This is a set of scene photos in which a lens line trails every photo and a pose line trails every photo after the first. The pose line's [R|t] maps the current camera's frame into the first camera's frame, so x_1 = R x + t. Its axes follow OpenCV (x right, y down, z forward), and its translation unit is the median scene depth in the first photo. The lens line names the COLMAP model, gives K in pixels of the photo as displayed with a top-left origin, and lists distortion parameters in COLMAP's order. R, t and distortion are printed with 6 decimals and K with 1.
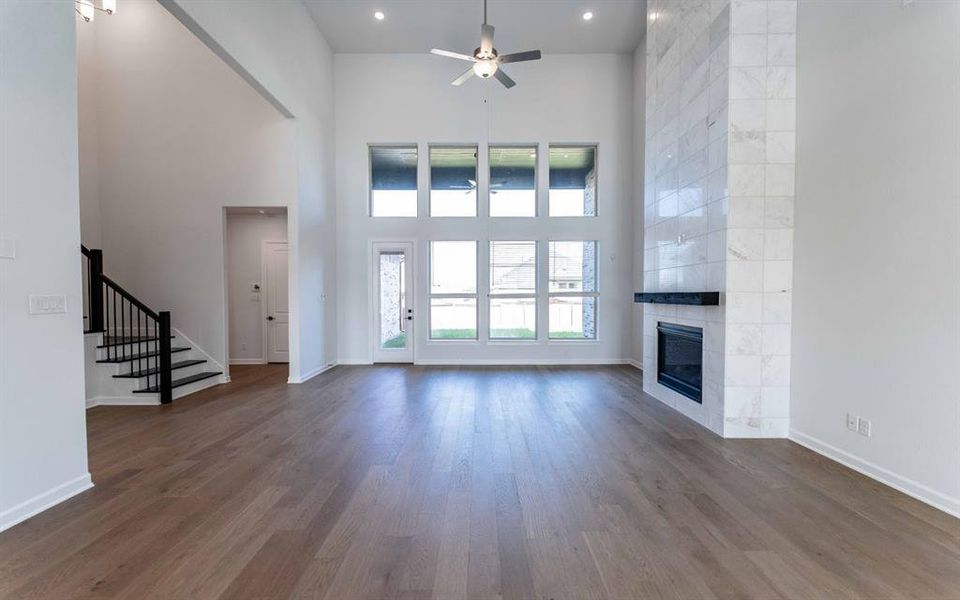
lens RADIAL K [[385.6, 0, 470.2], [0, 385.6, 303.3], [0, 0, 1]] dist [0.002607, -0.000840]
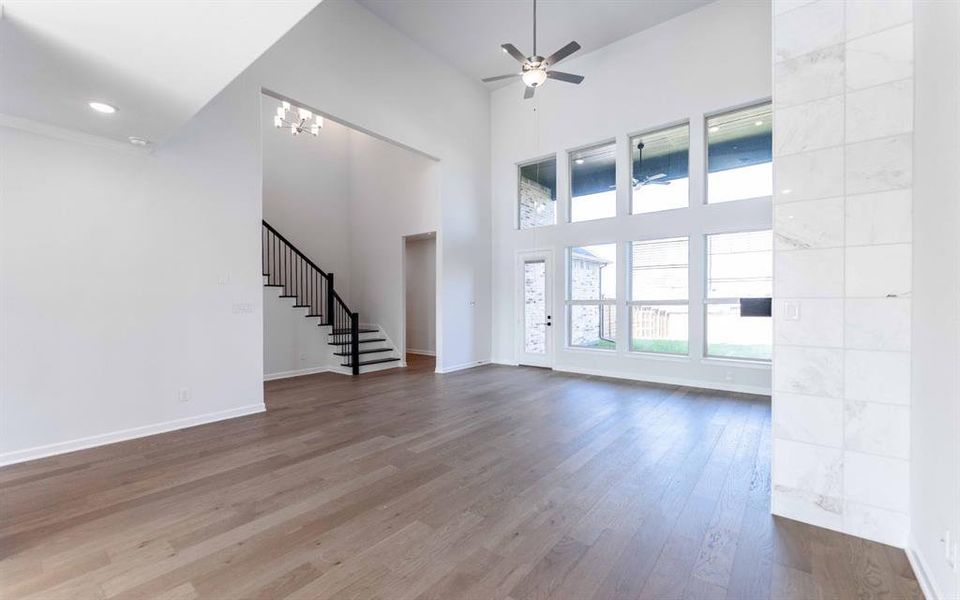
lens RADIAL K [[385.6, 0, 469.5], [0, 385.6, 303.7], [0, 0, 1]] dist [0.002607, -0.000840]
pose [[0.789473, 0.002549, -0.613780, 0.379021], [-0.011180, 0.999885, -0.010228, -0.003863], [0.613683, 0.014937, 0.789411, 0.078121]]
